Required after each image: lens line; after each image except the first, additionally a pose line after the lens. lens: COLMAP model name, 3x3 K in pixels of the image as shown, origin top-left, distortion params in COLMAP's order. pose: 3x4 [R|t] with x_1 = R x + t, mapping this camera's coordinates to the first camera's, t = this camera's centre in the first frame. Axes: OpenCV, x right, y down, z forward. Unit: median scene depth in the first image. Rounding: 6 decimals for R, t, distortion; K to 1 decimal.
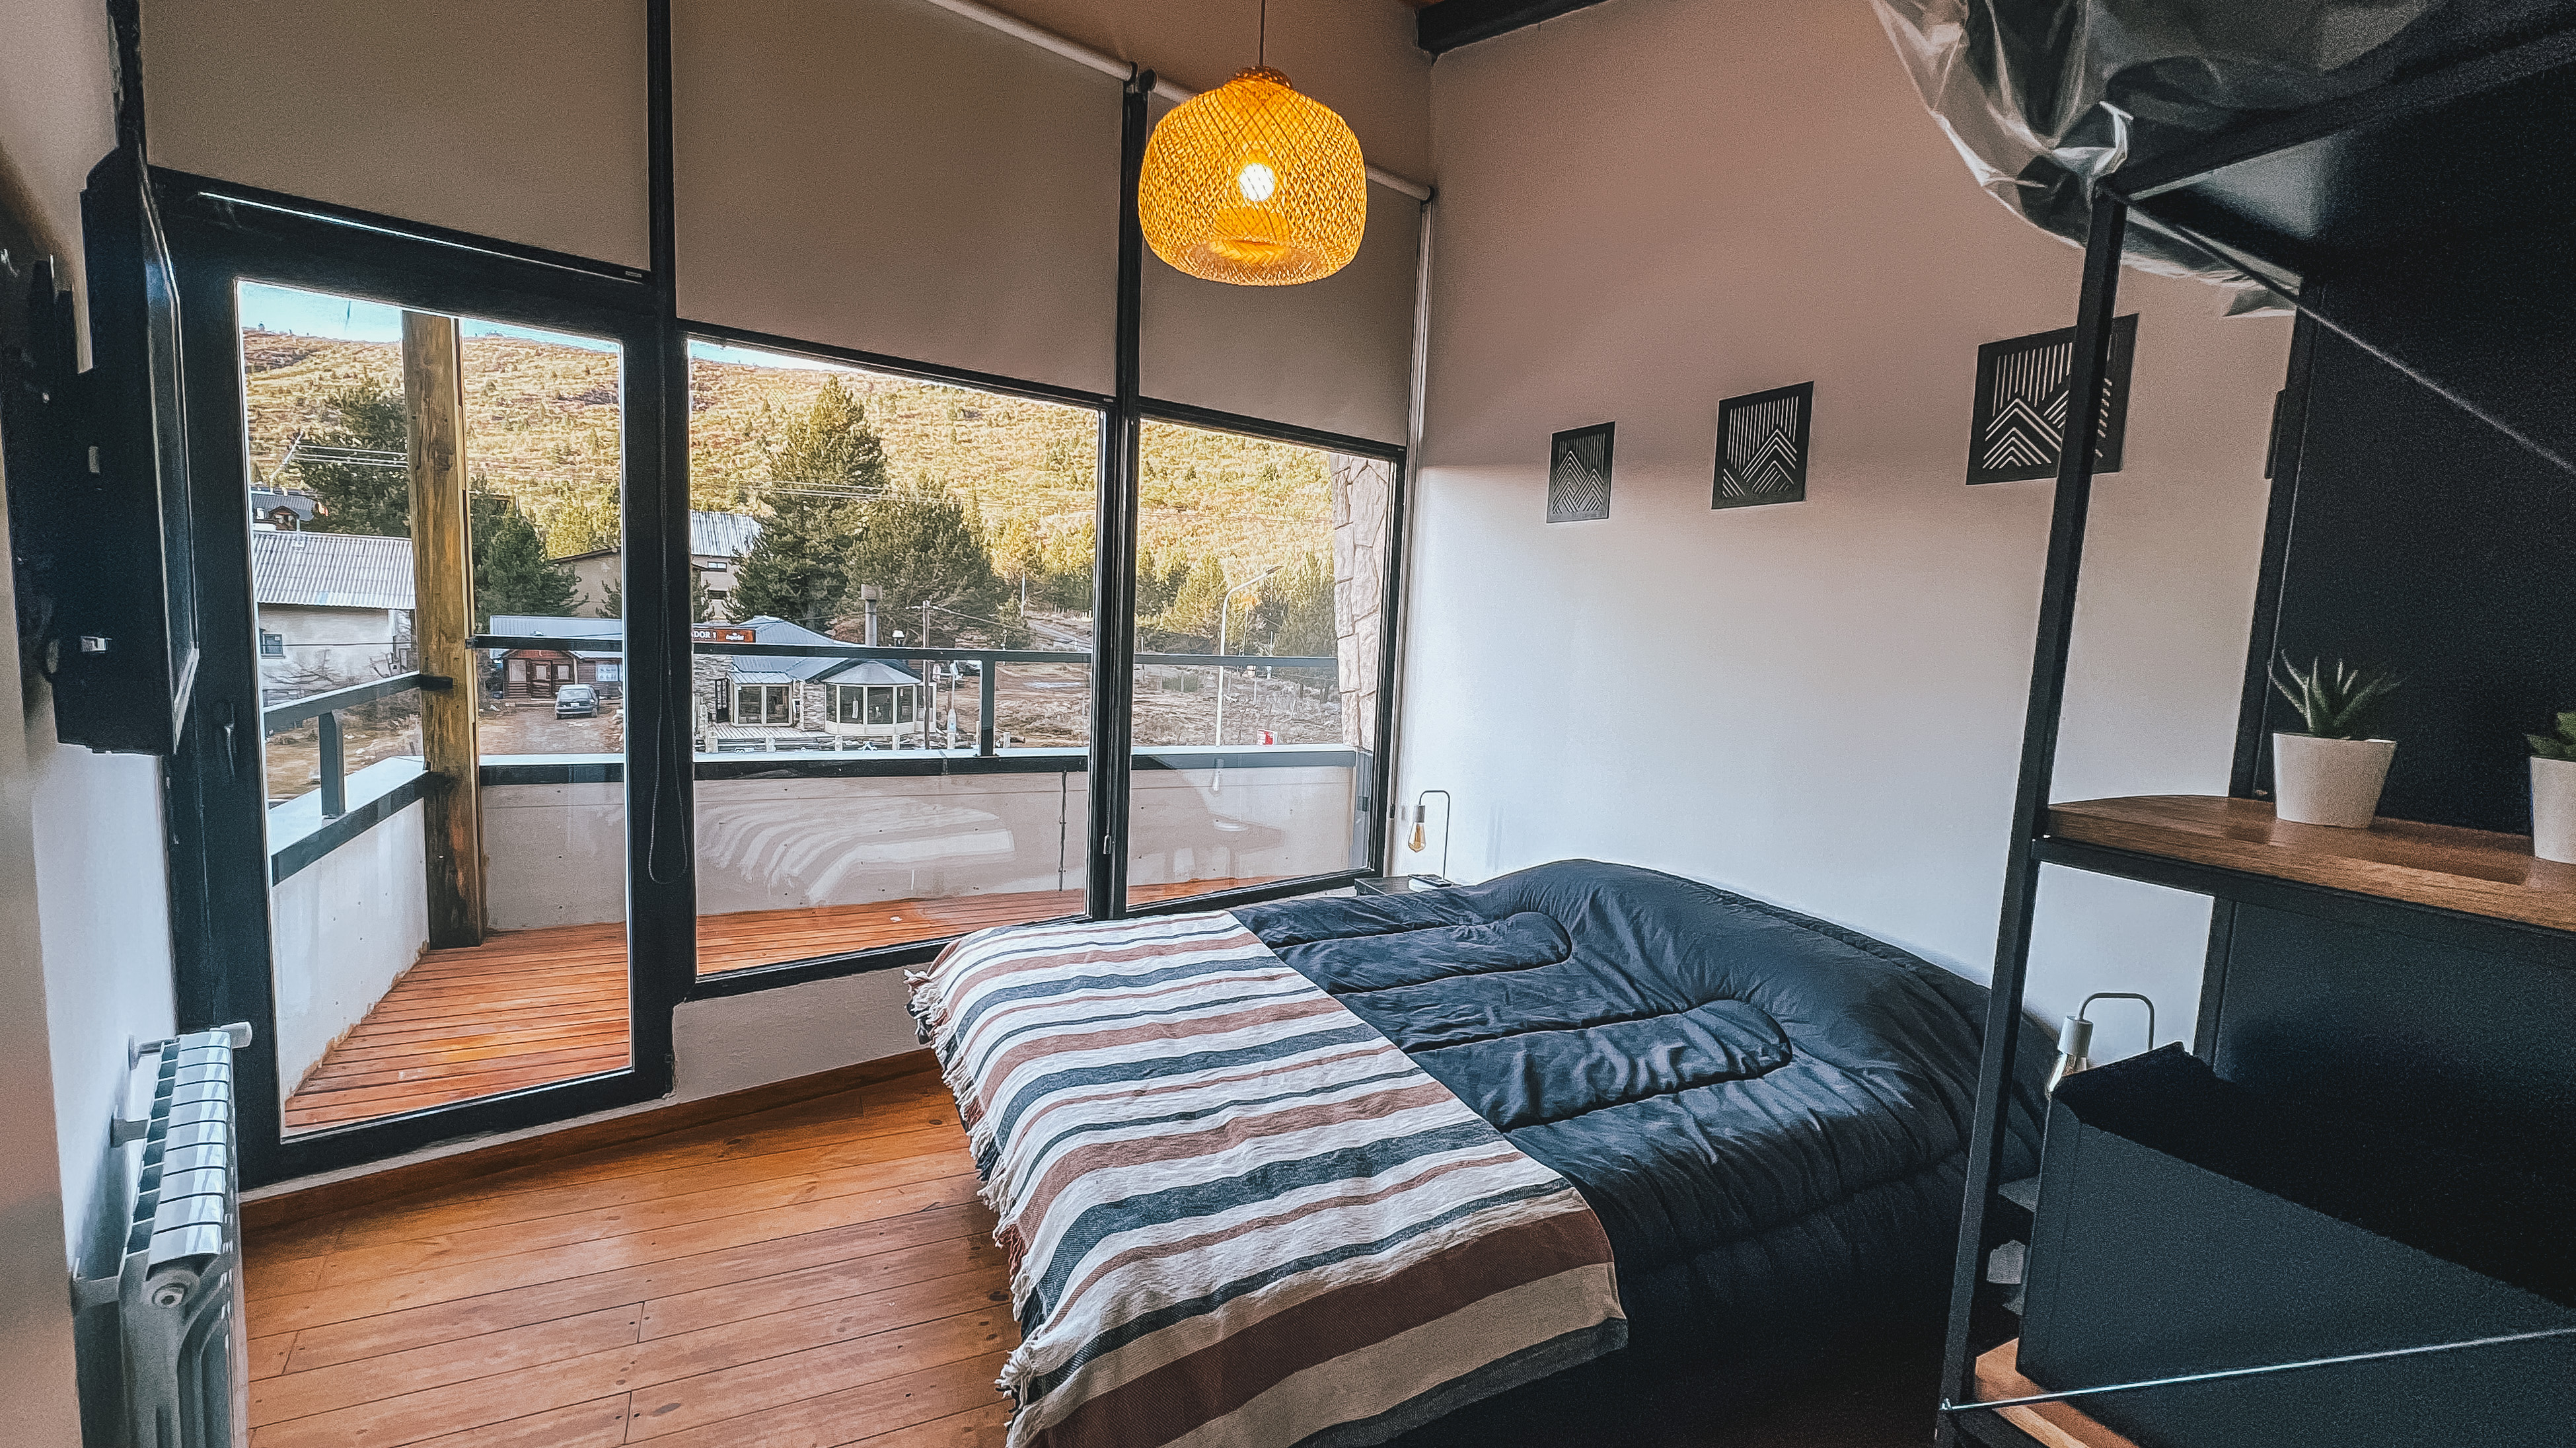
lens RADIAL K [[1058.5, 0, 1288.0], [0, 1058.5, 724.0], [0, 0, 1]] dist [-0.001080, 0.000042]
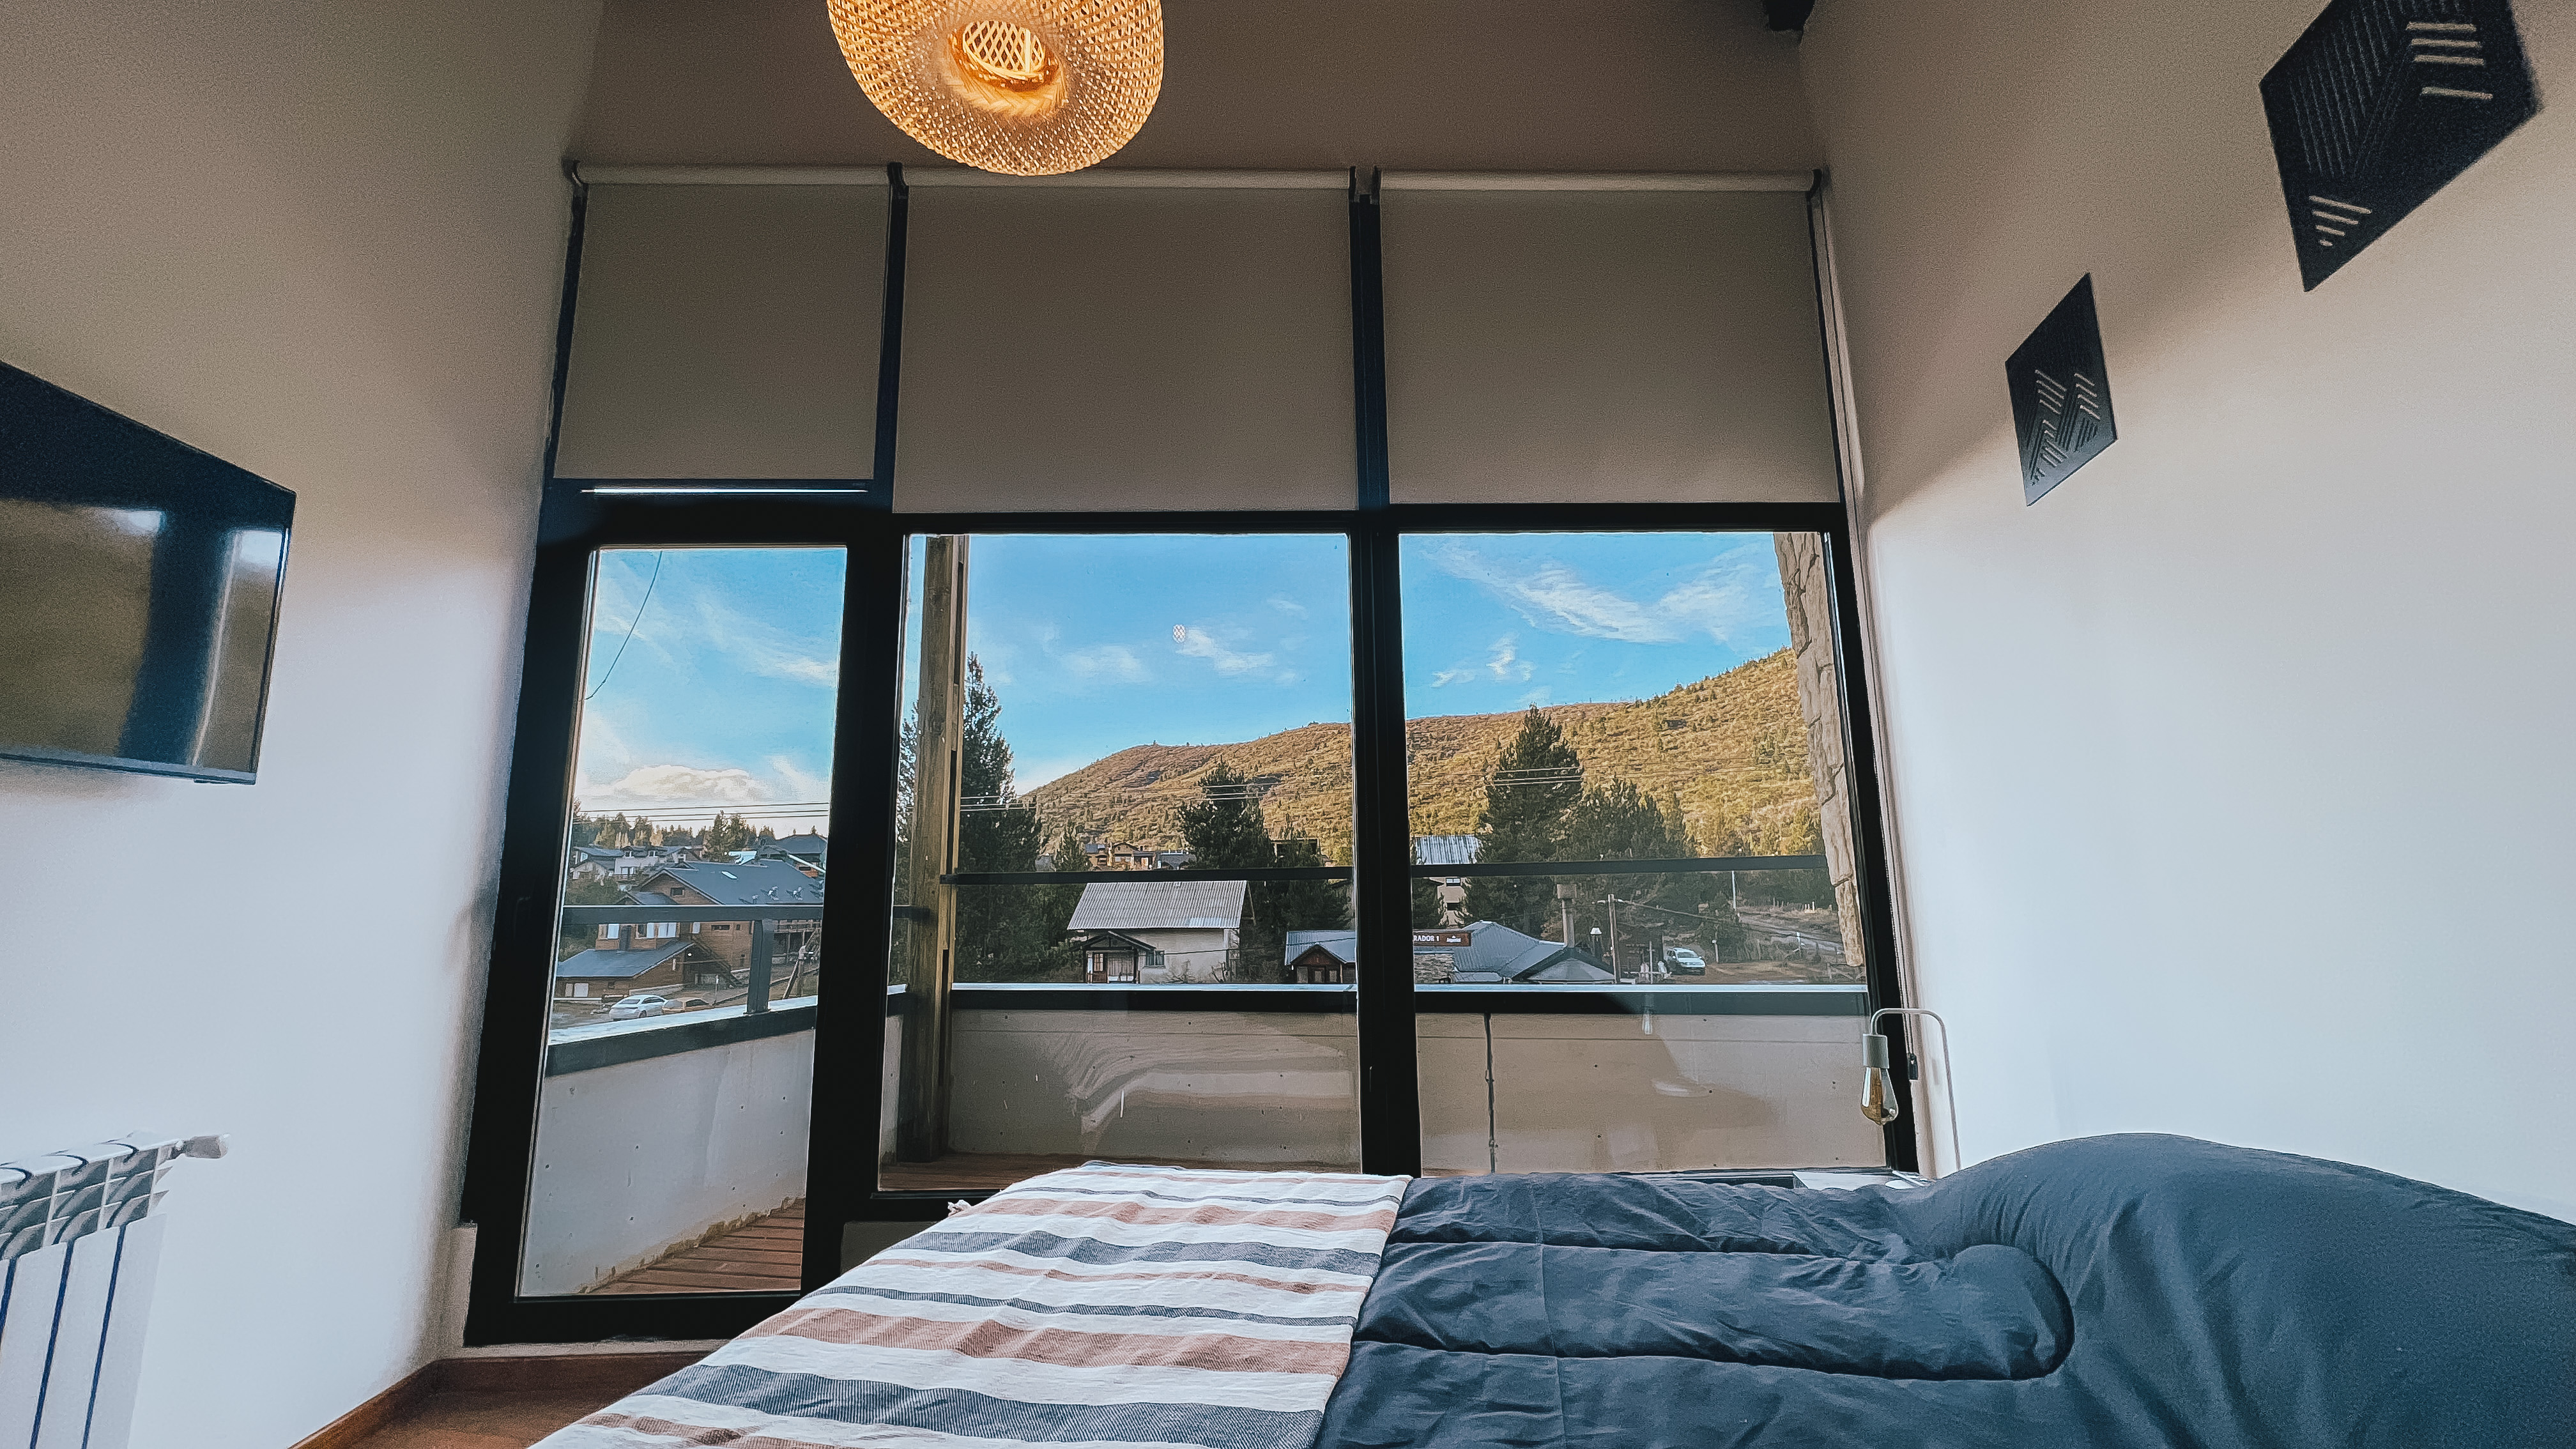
lens RADIAL K [[1018.3, 0, 1314.2], [0, 1018.3, 735.2], [0, 0, 1]] dist [-0.006295, 0.000098]
pose [[0.791014, -0.158596, -0.590884, 0.271510], [-0.014234, 0.960784, -0.276934, 0.089470], [0.611633, 0.227469, 0.757736, 0.434926]]
